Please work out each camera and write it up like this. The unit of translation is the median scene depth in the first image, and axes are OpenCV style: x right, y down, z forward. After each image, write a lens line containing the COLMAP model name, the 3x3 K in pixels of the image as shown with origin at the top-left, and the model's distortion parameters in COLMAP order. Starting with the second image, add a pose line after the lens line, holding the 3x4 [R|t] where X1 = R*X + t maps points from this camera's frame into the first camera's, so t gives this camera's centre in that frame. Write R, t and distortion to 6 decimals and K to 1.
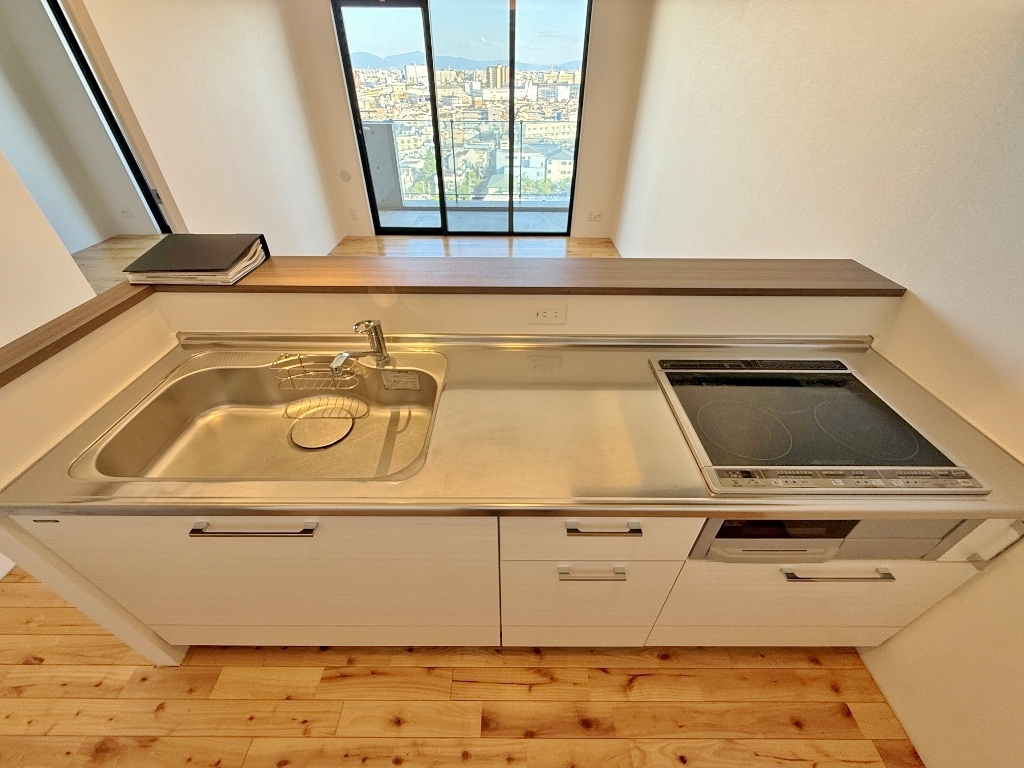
lens RADIAL K [[408.2, 0, 510.8], [0, 408.2, 385.0], [0, 0, 1]] dist [-0.000369, 0.000228]
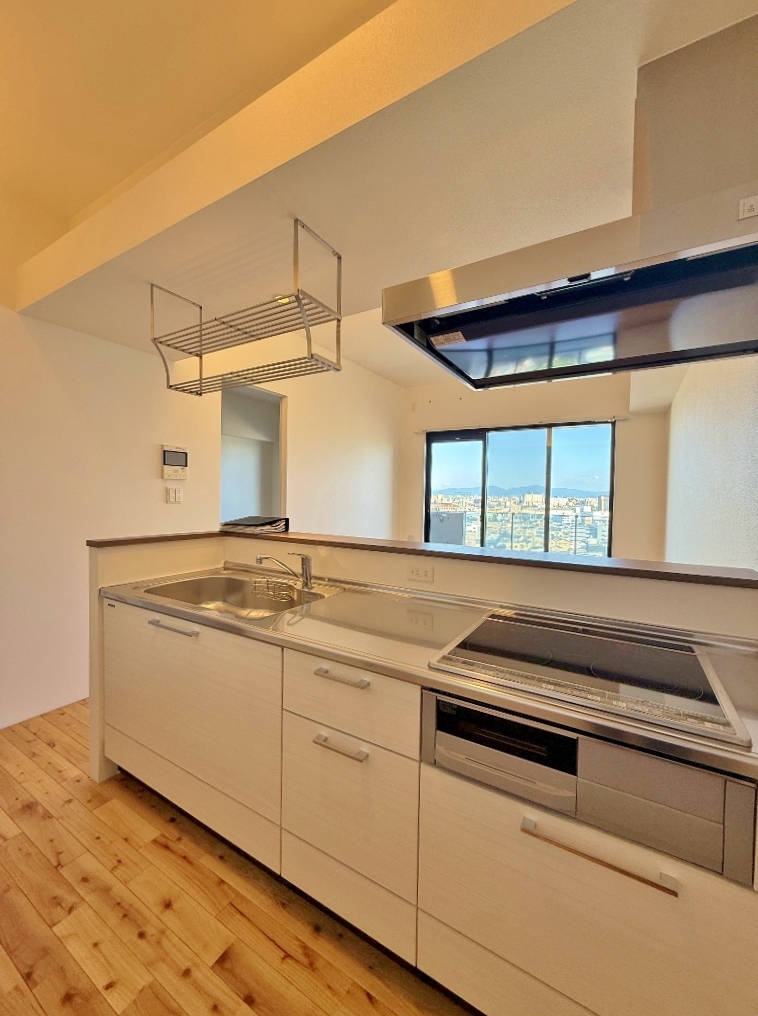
lens RADIAL K [[405.0, 0, 378.4], [0, 405.0, 508.8], [0, 0, 1]] dist [-0.000369, 0.000228]
pose [[0.856376, 0.027838, -0.515602, 0.613969], [-0.324753, 0.805364, -0.495907, 0.333749], [0.401442, 0.592126, 0.698735, -0.071406]]
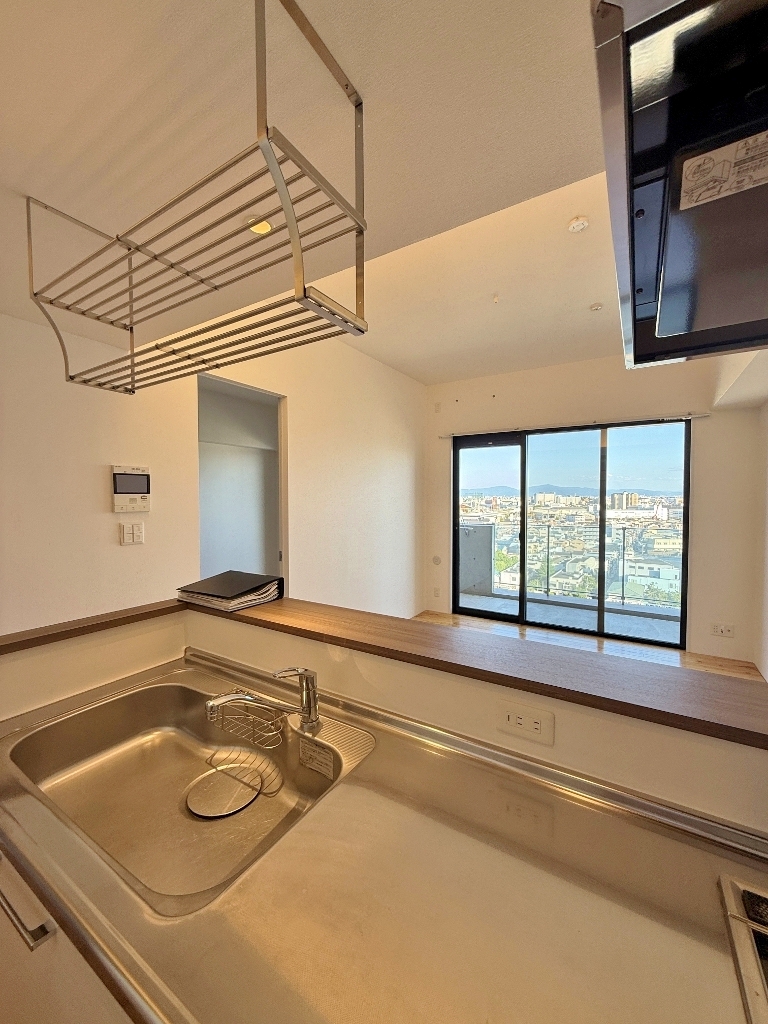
lens RADIAL K [[408.2, 0, 384.0], [0, 408.2, 512.6], [0, 0, 1]] dist [-0.000369, 0.000228]
pose [[0.849685, 0.013208, -0.527126, 0.235159], [-0.316518, 0.812321, -0.489848, -0.049248], [0.421725, 0.583061, 0.694397, 0.226018]]
